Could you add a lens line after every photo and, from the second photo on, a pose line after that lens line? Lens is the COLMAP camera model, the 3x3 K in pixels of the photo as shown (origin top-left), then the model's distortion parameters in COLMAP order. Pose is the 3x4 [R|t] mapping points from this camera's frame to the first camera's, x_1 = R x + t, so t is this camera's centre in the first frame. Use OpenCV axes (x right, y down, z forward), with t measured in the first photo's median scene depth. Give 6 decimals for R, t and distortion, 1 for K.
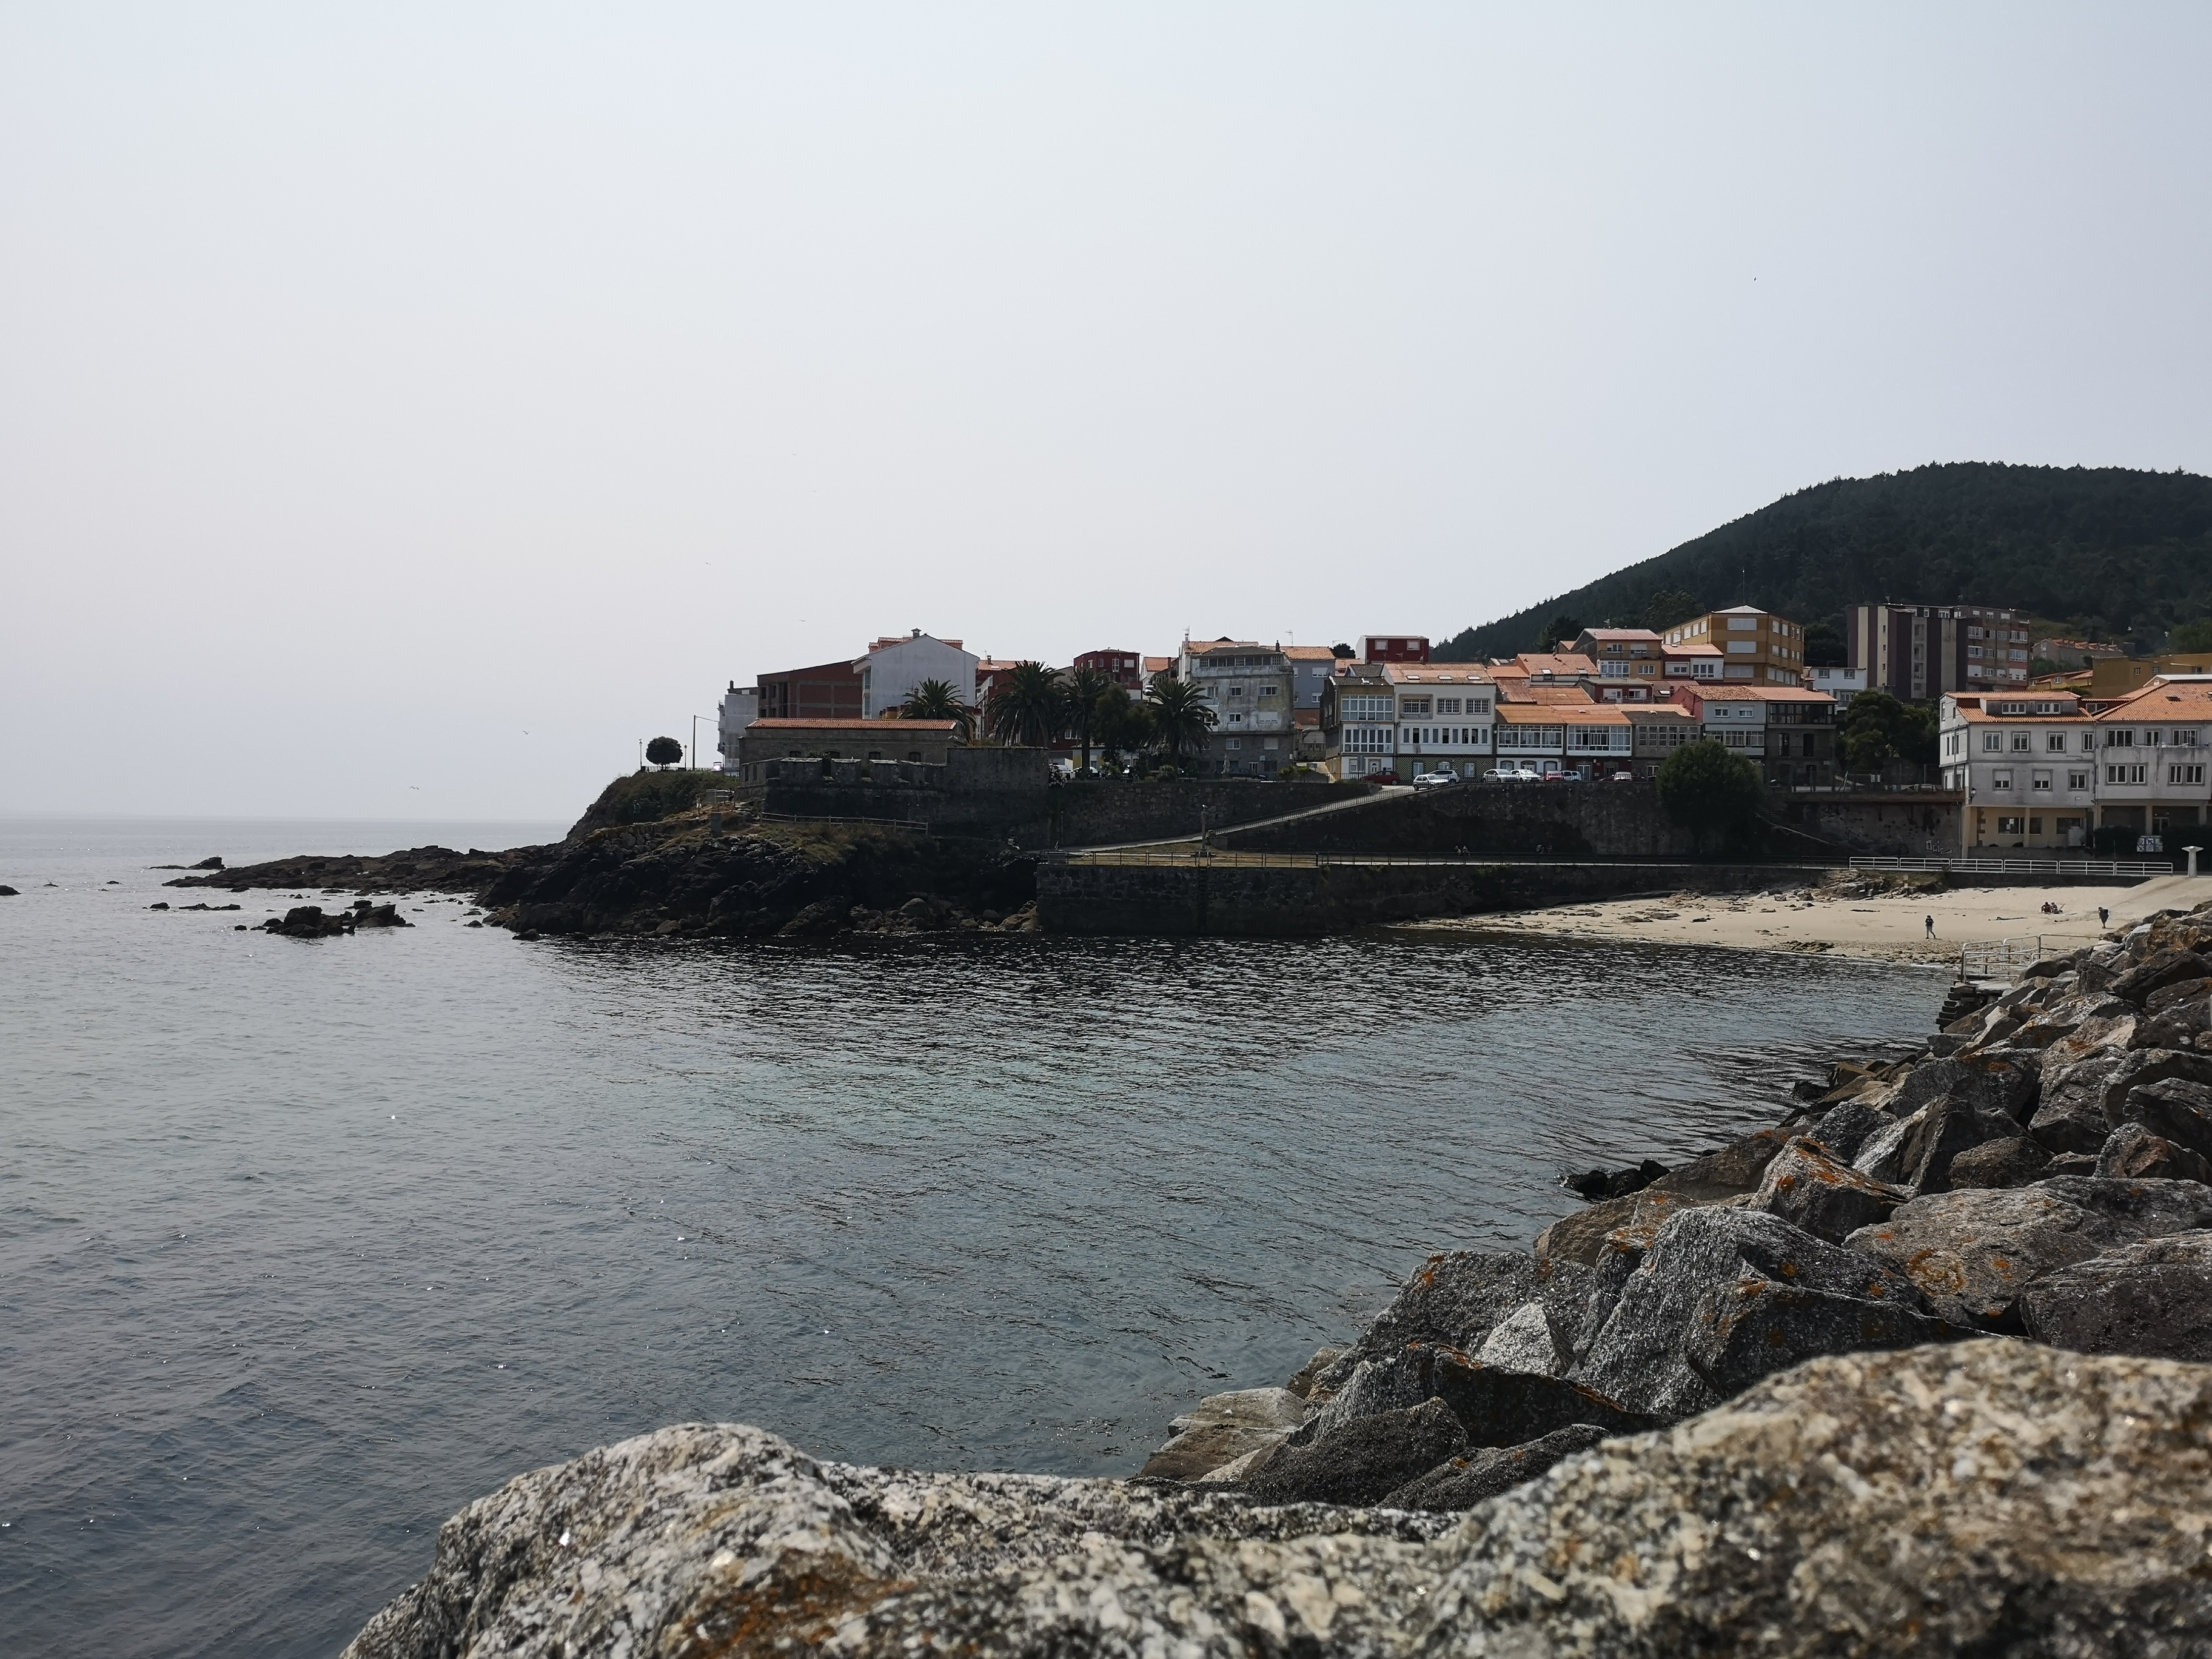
lens RADIAL K [[1763.1, 0, 1106.0], [0, 1763.1, 829.5], [0, 0, 1]] dist [0.133611, -0.278870]
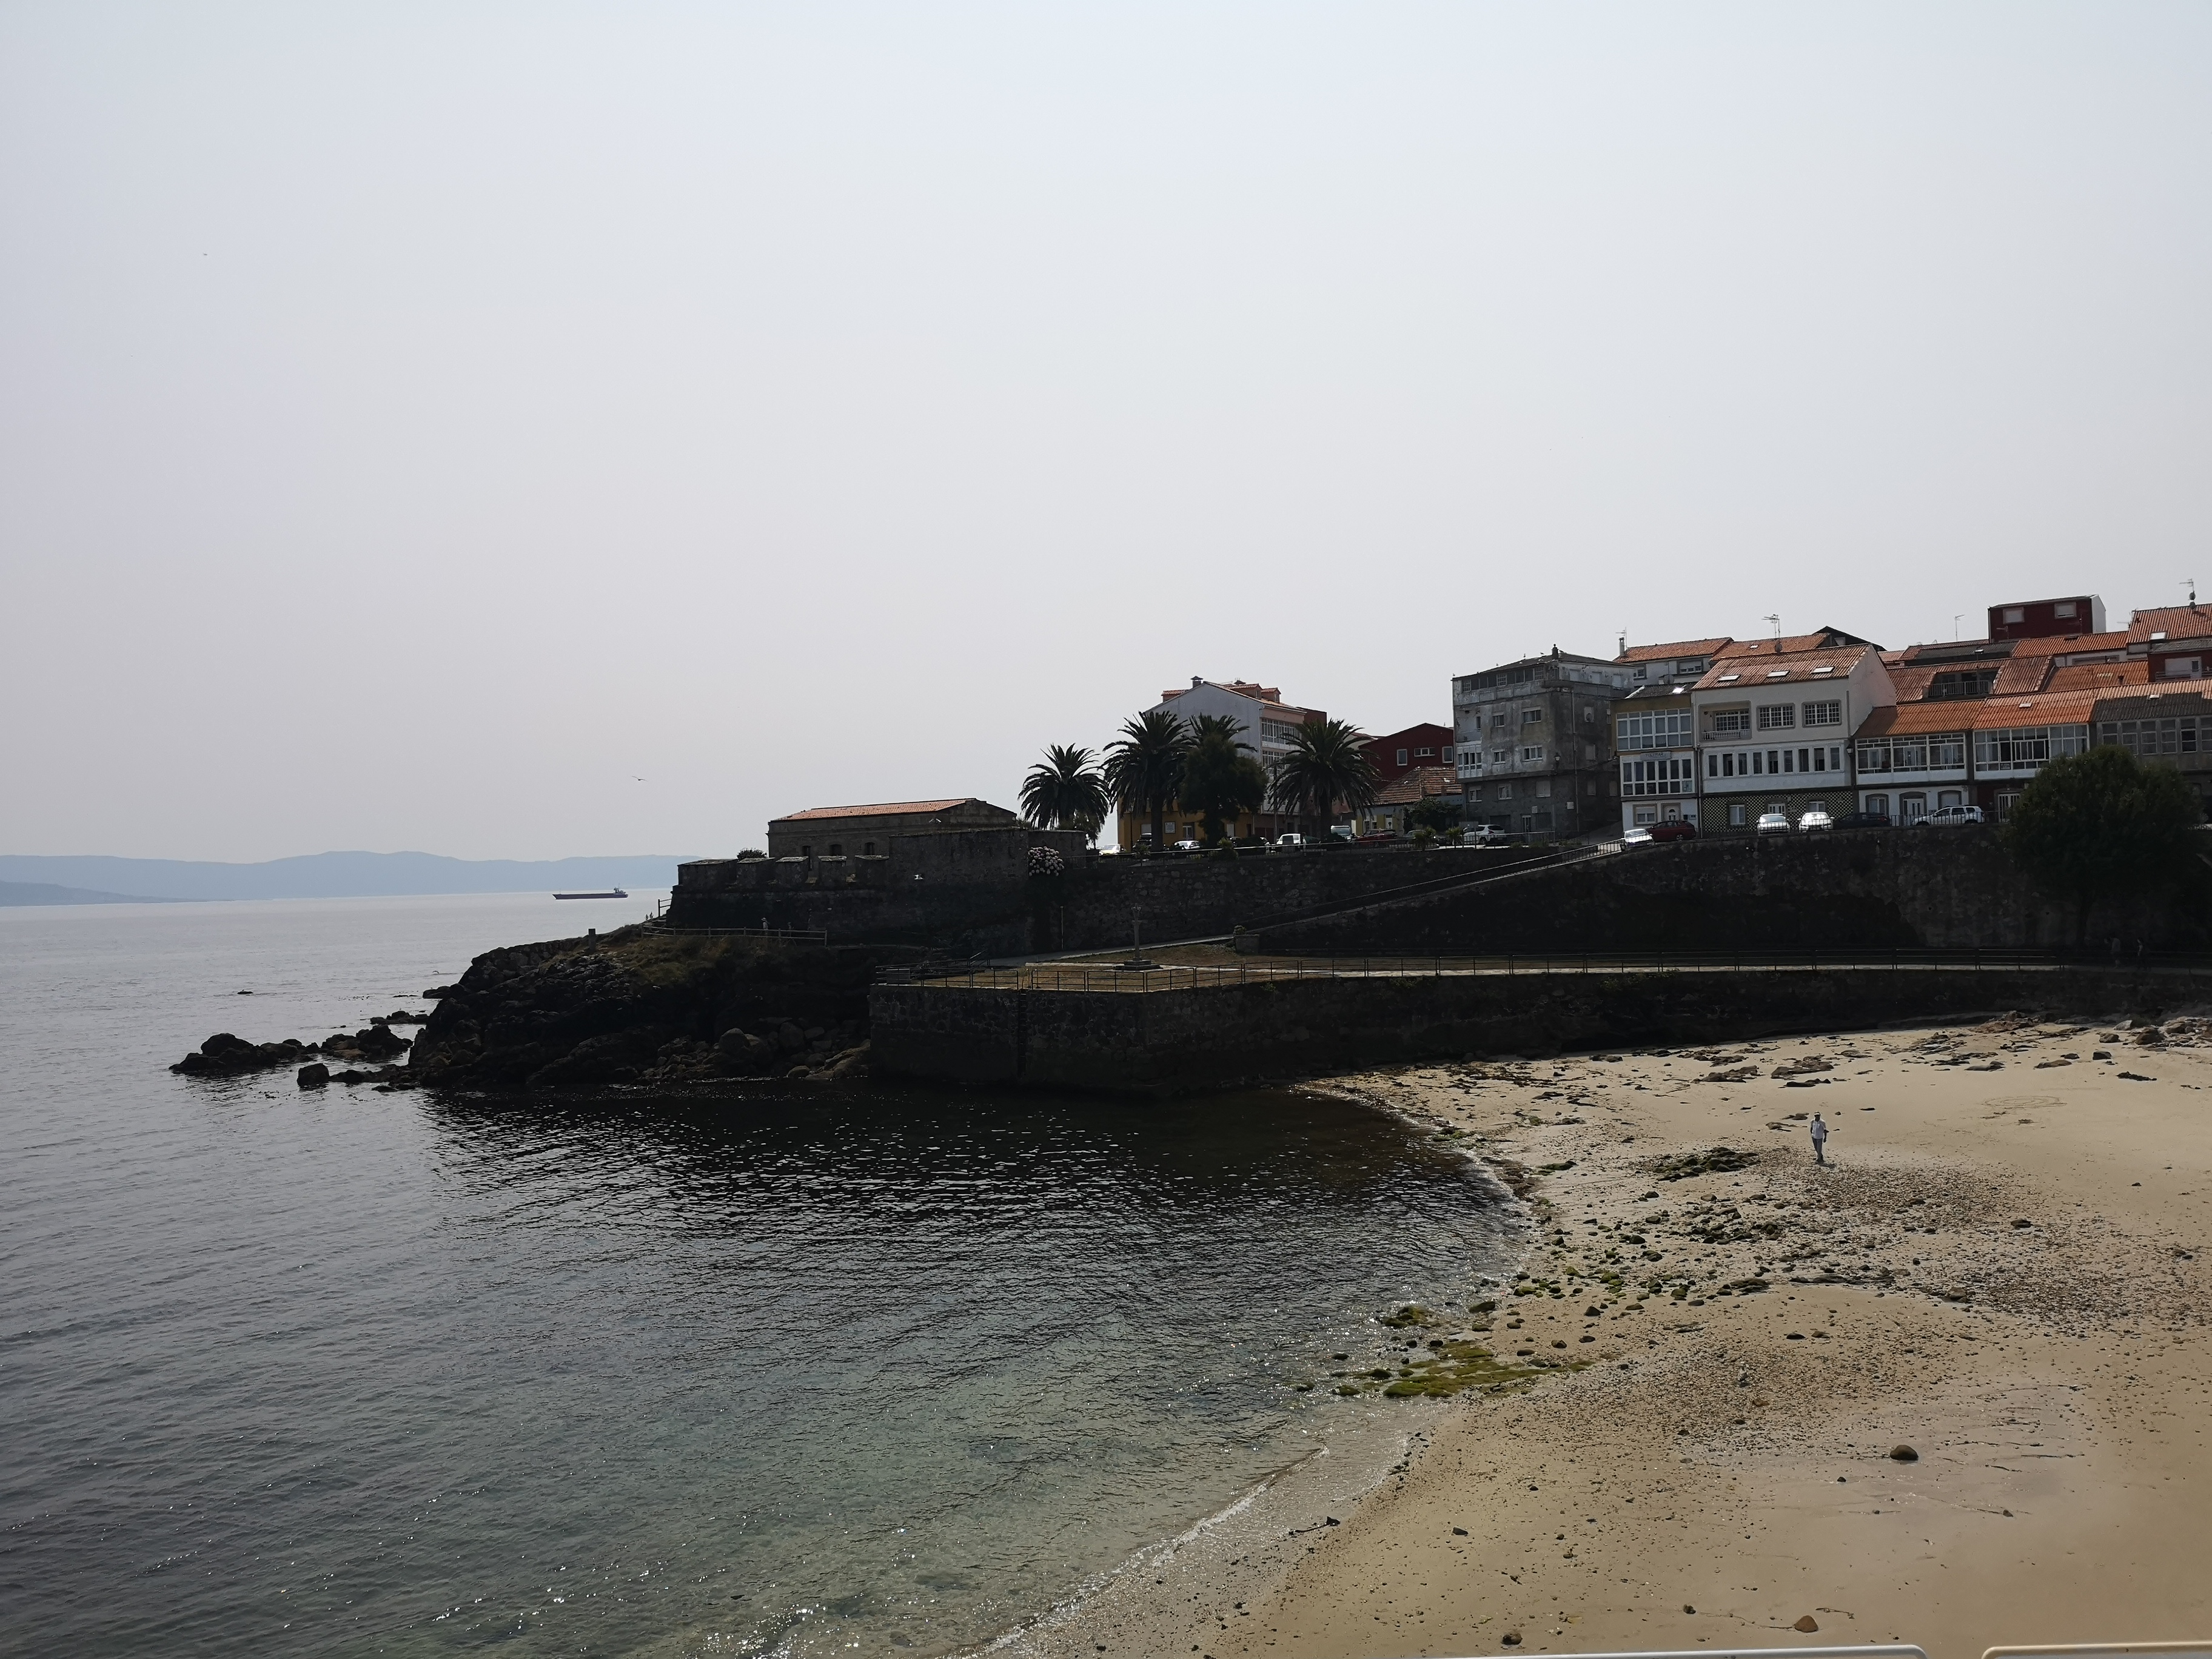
lens RADIAL K [[1752.5, 0, 1054.7], [0, 1752.5, 824.0], [0, 0, 1]] dist [0.037931, -0.098886]
pose [[0.787940, -0.051586, -0.613587, 0.381829], [0.036011, 0.998639, -0.037714, -0.014754], [0.614698, 0.007621, 0.788726, 0.317889]]
